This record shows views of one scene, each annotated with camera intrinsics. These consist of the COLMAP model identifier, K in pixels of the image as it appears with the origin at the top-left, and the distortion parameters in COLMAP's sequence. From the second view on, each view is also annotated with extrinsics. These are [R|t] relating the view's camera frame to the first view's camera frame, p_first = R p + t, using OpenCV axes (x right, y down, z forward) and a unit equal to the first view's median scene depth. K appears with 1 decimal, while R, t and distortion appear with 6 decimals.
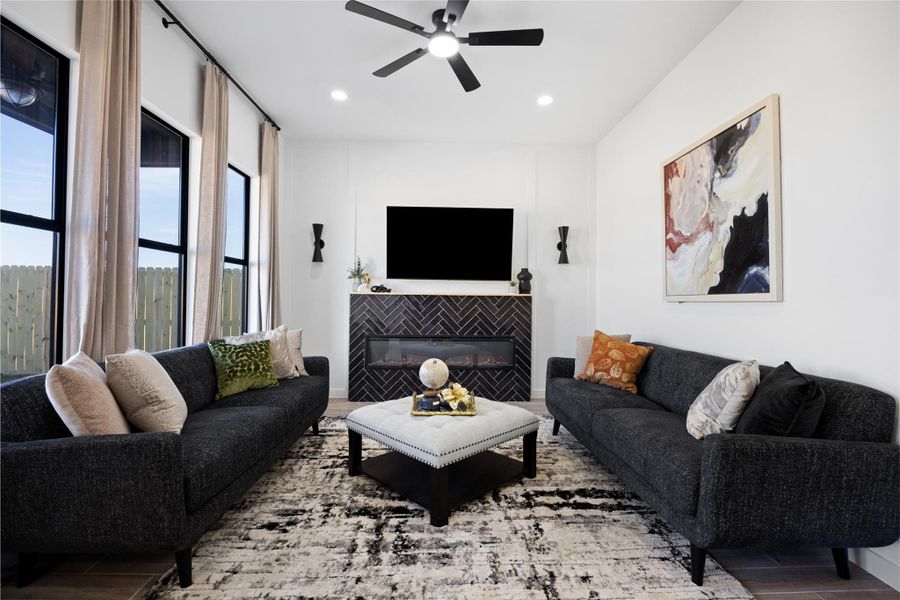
lens RADIAL K [[407.5, 0, 451.1], [0, 407.5, 296.1], [0, 0, 1]] dist [-0.016063, -0.000103]
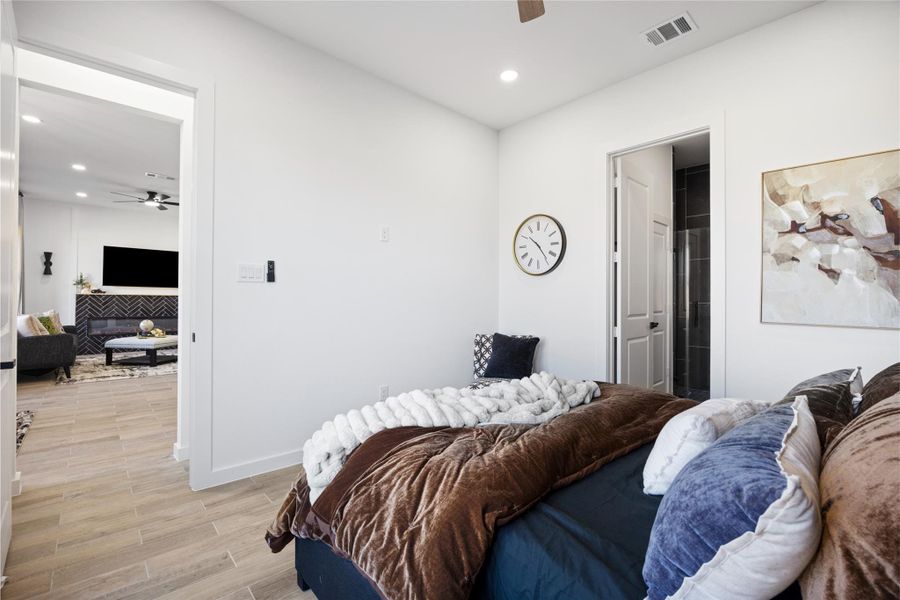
lens RADIAL K [[383.1, 0, 439.3], [0, 383.1, 298.4], [0, 0, 1]] dist [-0.021031, 0.002317]
pose [[0.754169, 0.000931, 0.656680, -0.200507], [-0.008553, 0.999928, 0.008404, -0.021068], [-0.656625, -0.011955, 0.754122, -1.885914]]
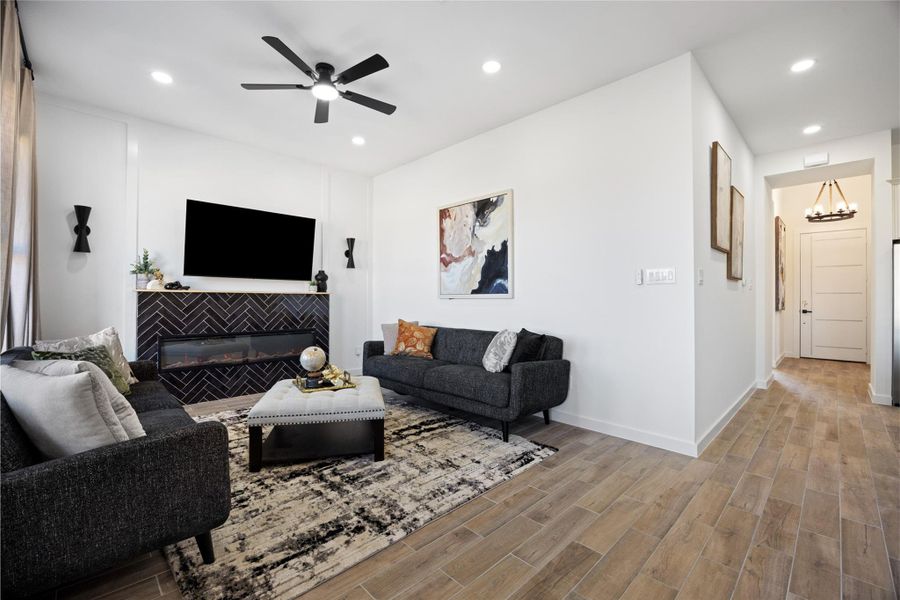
lens RADIAL K [[383.1, 0, 449.2], [0, 383.1, 296.3], [0, 0, 1]] dist [-0.021031, 0.002317]
pose [[0.737510, -0.002018, 0.675333, -0.459268], [-0.004883, 0.999953, 0.008320, -0.007113], [-0.675318, -0.009434, 0.737466, -0.099068]]
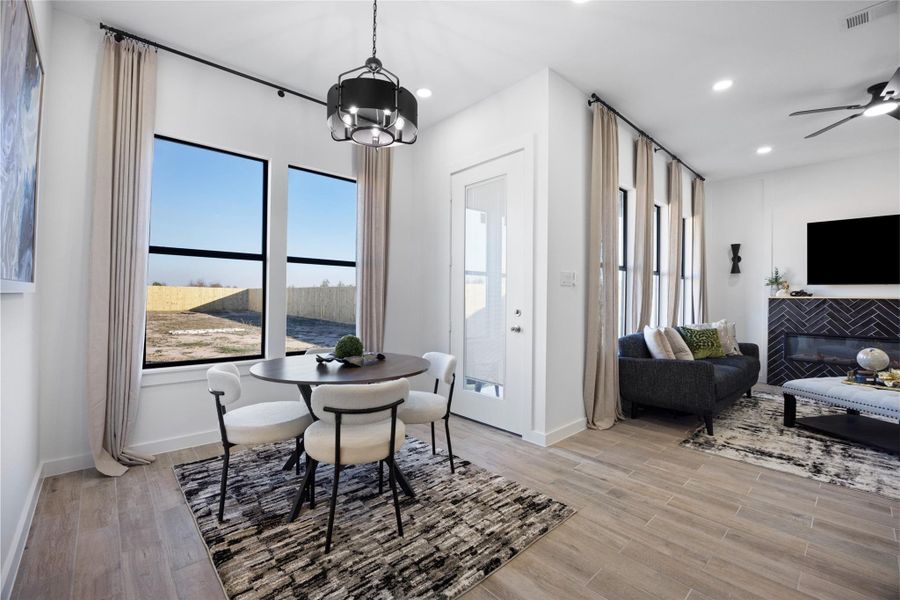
lens RADIAL K [[383.1, 0, 451.1], [0, 383.1, 296.4], [0, 0, 1]] dist [-0.021031, 0.002317]
pose [[0.655357, -0.004789, -0.755305, -0.019314], [0.001623, 0.999987, -0.004933, -0.009008], [0.755318, 0.002007, 0.655355, -0.730939]]
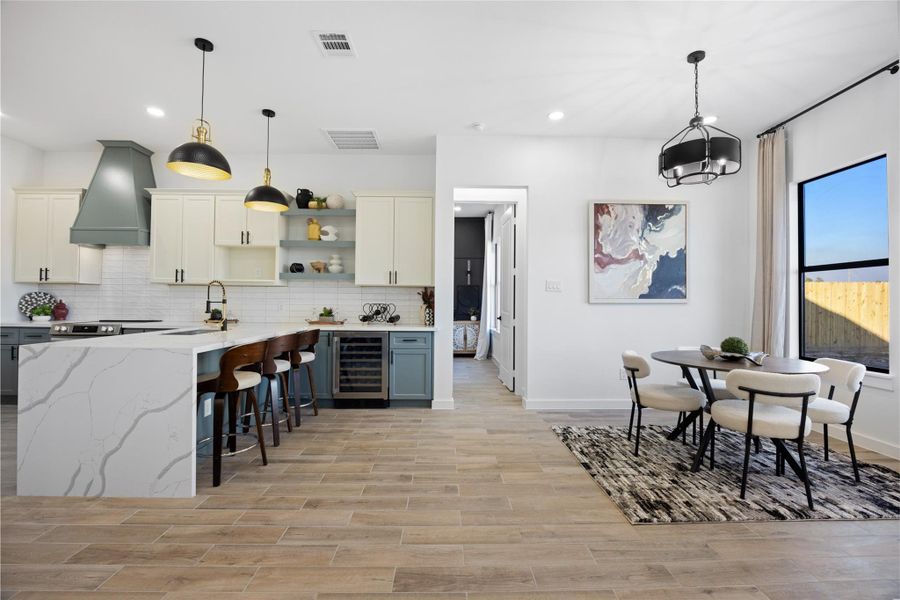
lens RADIAL K [[383.1, 0, 450.5], [0, 383.1, 297.3], [0, 0, 1]] dist [-0.021031, 0.002317]
pose [[-0.999868, -0.013621, 0.008886, -0.075480], [-0.013816, 0.999656, -0.022304, 0.002154], [-0.008579, -0.022423, -0.999712, 0.560350]]
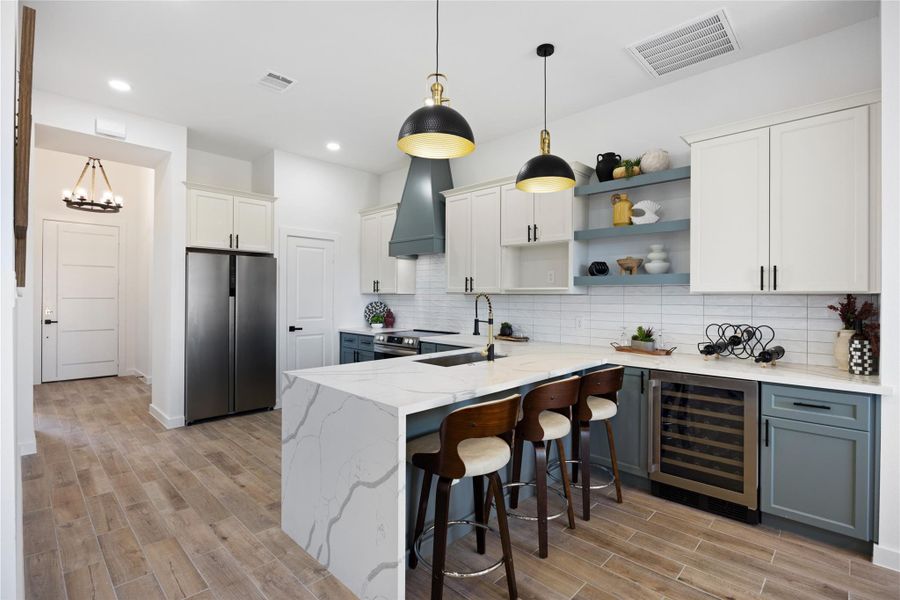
lens RADIAL K [[422.7, 0, 451.4], [0, 422.7, 296.2], [0, 0, 1]] dist [-0.009108, -0.000443]
pose [[-0.697554, -0.008406, 0.716483, -0.004855], [-0.017775, 0.999826, -0.005575, -0.049654], [-0.716312, -0.016624, -0.697582, 0.157766]]
